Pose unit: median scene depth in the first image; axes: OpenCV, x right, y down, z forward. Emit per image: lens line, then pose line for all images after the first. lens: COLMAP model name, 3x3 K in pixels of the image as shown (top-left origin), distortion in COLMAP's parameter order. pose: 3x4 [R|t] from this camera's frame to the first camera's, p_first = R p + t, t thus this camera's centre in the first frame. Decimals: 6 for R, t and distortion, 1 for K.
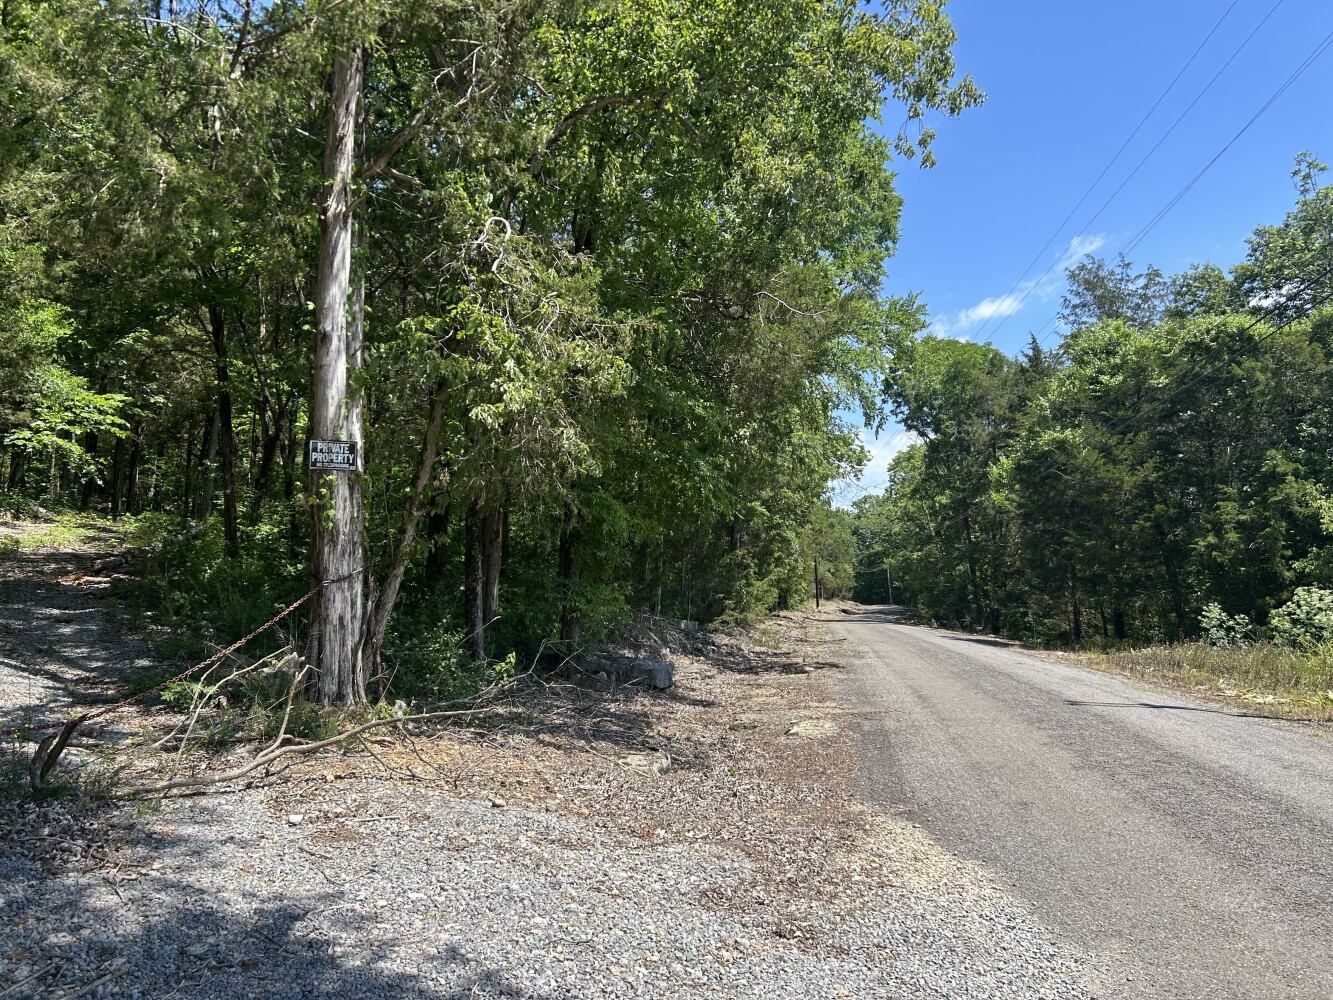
lens RADIAL K [[1024.5, 0, 664.0], [0, 1024.5, 470.8], [0, 0, 1]] dist [0.082055, -0.086754]
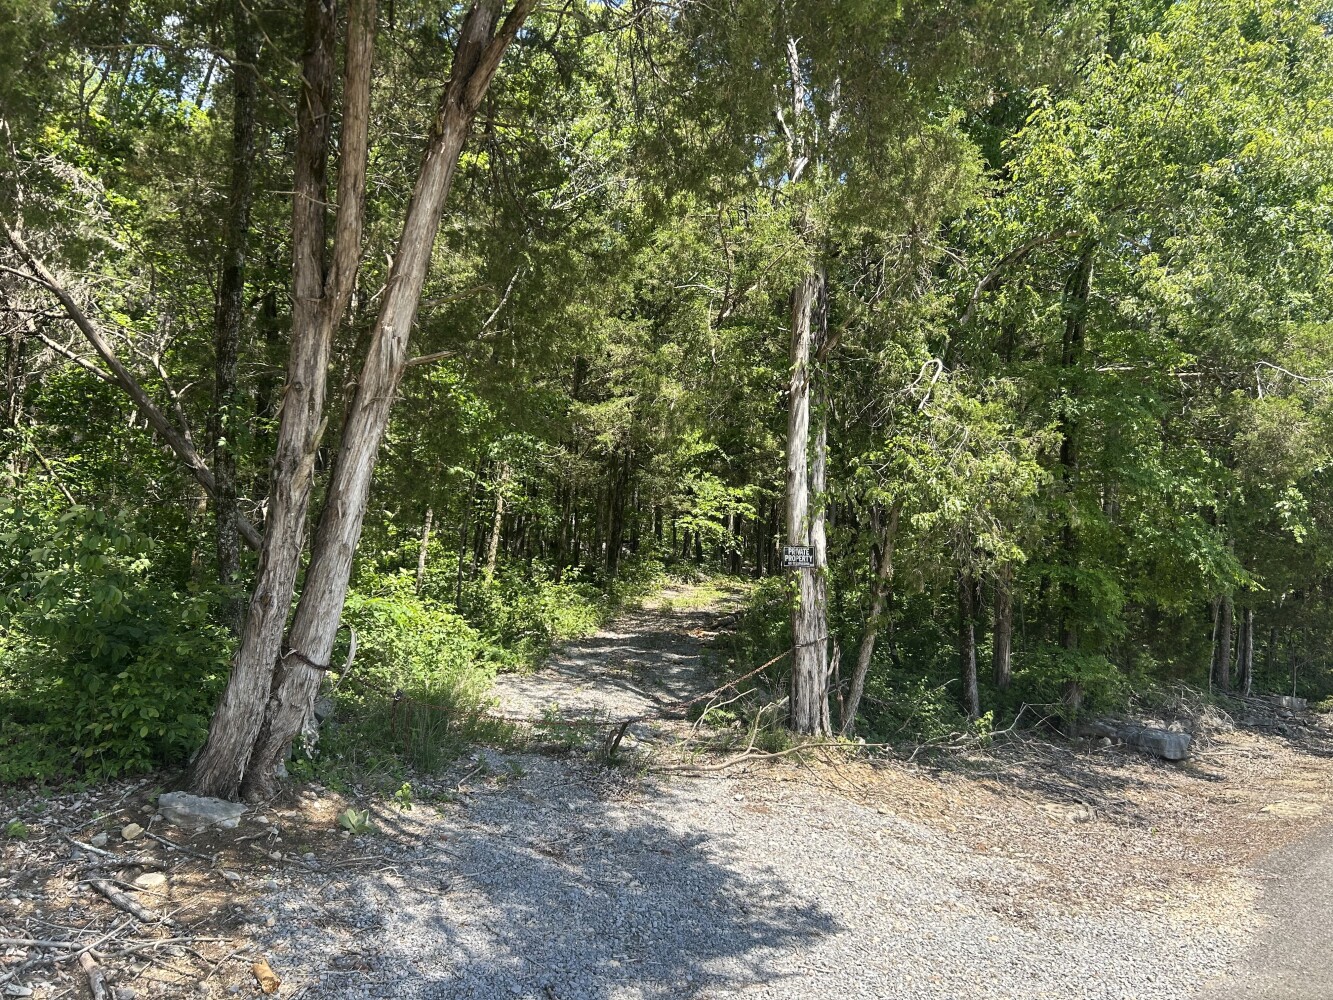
lens RADIAL K [[1024.5, 0, 664.0], [0, 1024.5, 470.8], [0, 0, 1]] dist [0.082055, -0.086754]
pose [[0.818230, -0.061911, -0.571548, 0.338278], [0.032834, 0.997594, -0.061056, -0.051718], [0.573953, 0.031191, 0.818294, -0.269059]]
